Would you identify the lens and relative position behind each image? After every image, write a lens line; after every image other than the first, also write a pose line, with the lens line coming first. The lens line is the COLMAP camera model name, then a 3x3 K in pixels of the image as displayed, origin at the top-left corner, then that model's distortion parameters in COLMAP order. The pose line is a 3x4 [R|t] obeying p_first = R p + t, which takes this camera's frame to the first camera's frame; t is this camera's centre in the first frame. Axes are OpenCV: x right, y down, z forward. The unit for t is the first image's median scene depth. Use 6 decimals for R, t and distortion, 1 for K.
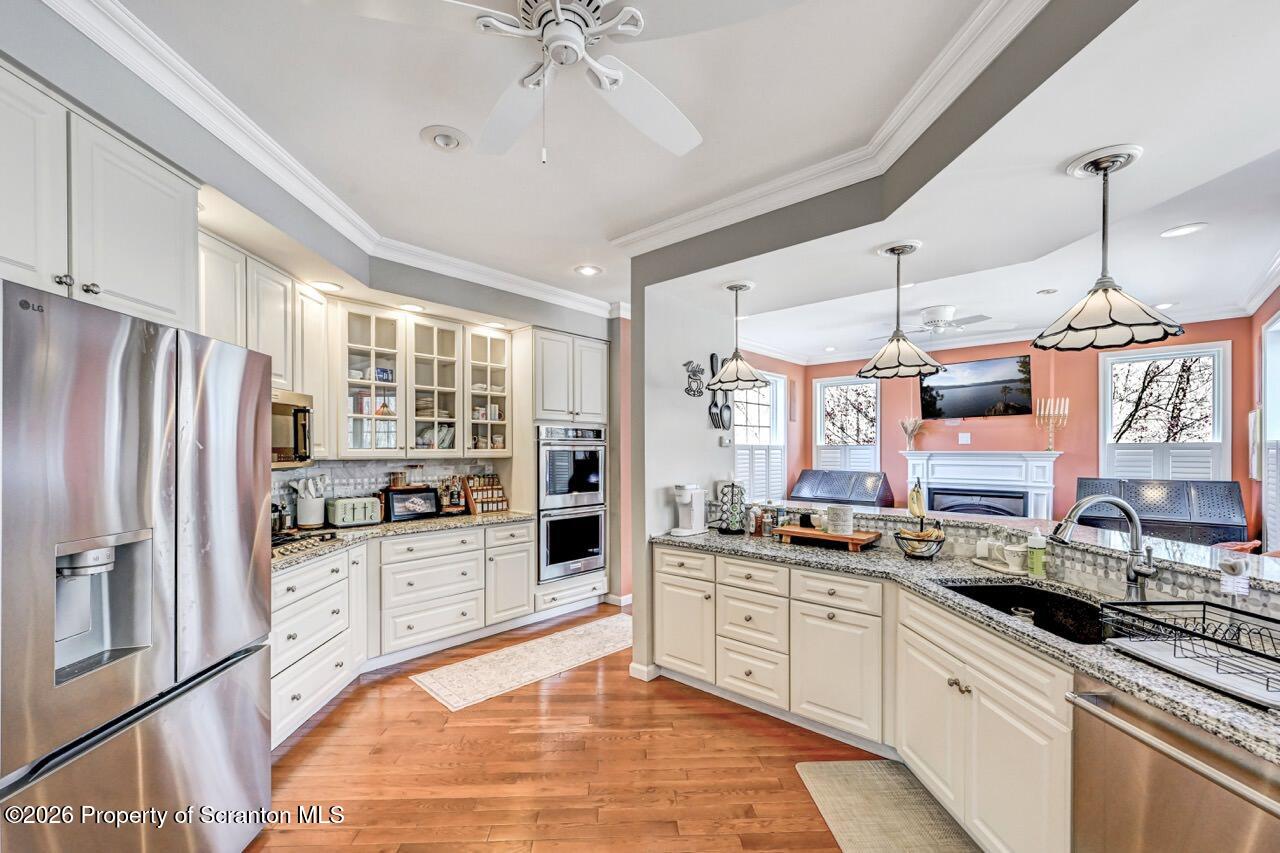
lens RADIAL K [[525.0, 0, 641.3], [0, 525.0, 451.9], [0, 0, 1]] dist [-0.000145, 0.000041]
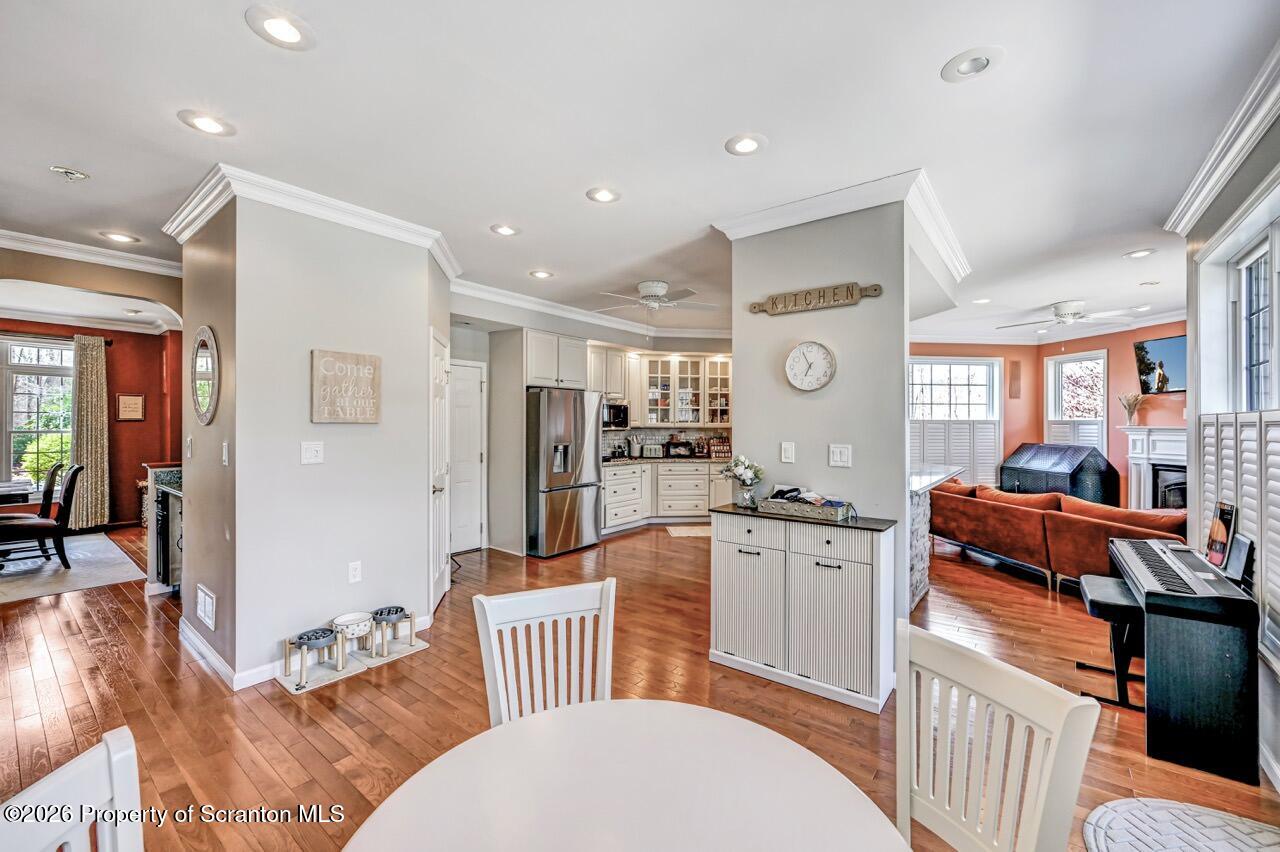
lens RADIAL K [[514.6, 0, 640.0], [0, 514.6, 426.0], [0, 0, 1]] dist [0.000898, 0.000134]
pose [[0.756640, 0.006567, -0.653799, 0.709846], [-0.006579, 0.999975, 0.002431, 0.003287], [0.653799, 0.002462, 0.756665, -0.564792]]
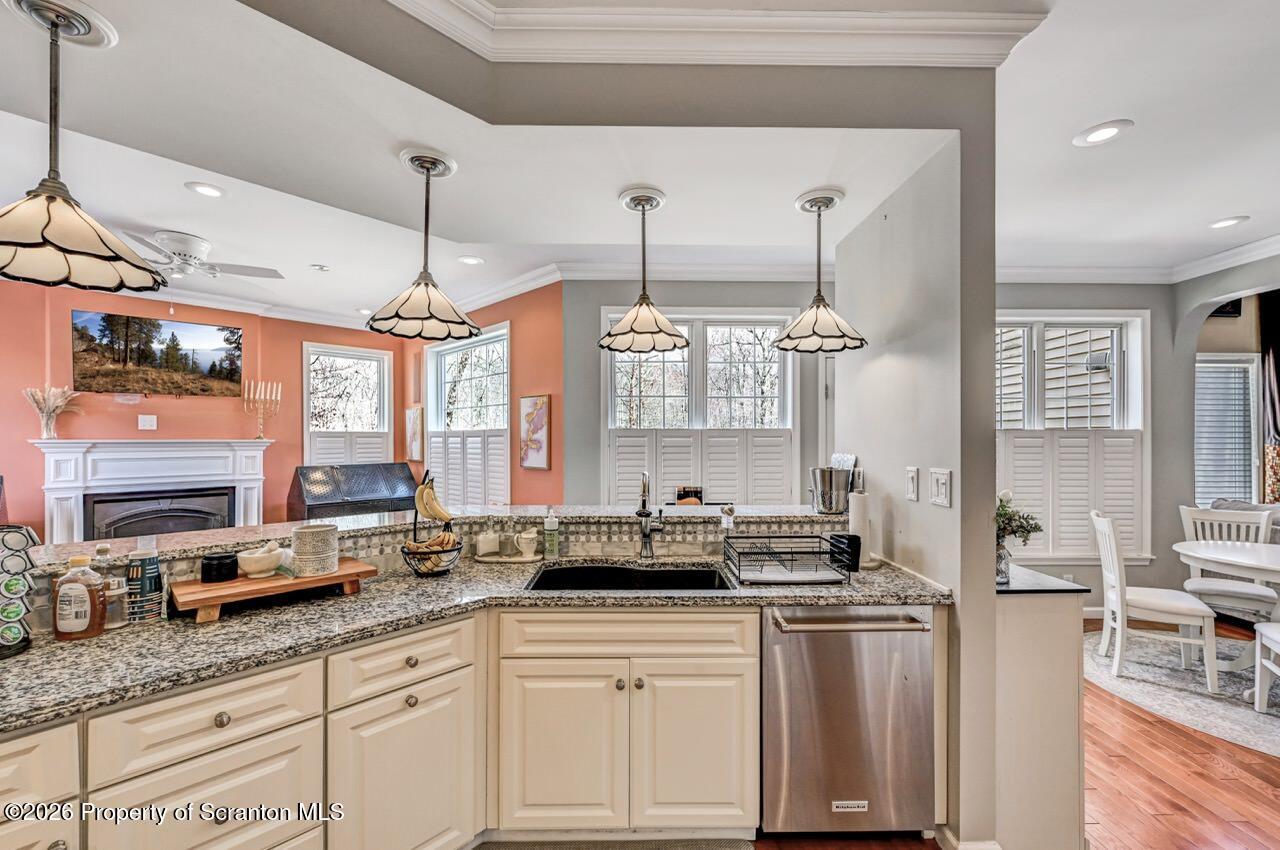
lens RADIAL K [[525.7, 0, 640.3], [0, 525.7, 439.9], [0, 0, 1]] dist [0.003539, 0.000391]
pose [[0.030801, -0.000284, 0.999526, -0.155119], [0.004476, 0.999990, 0.000146, 0.003192], [-0.999516, 0.004469, 0.030801, 0.435088]]
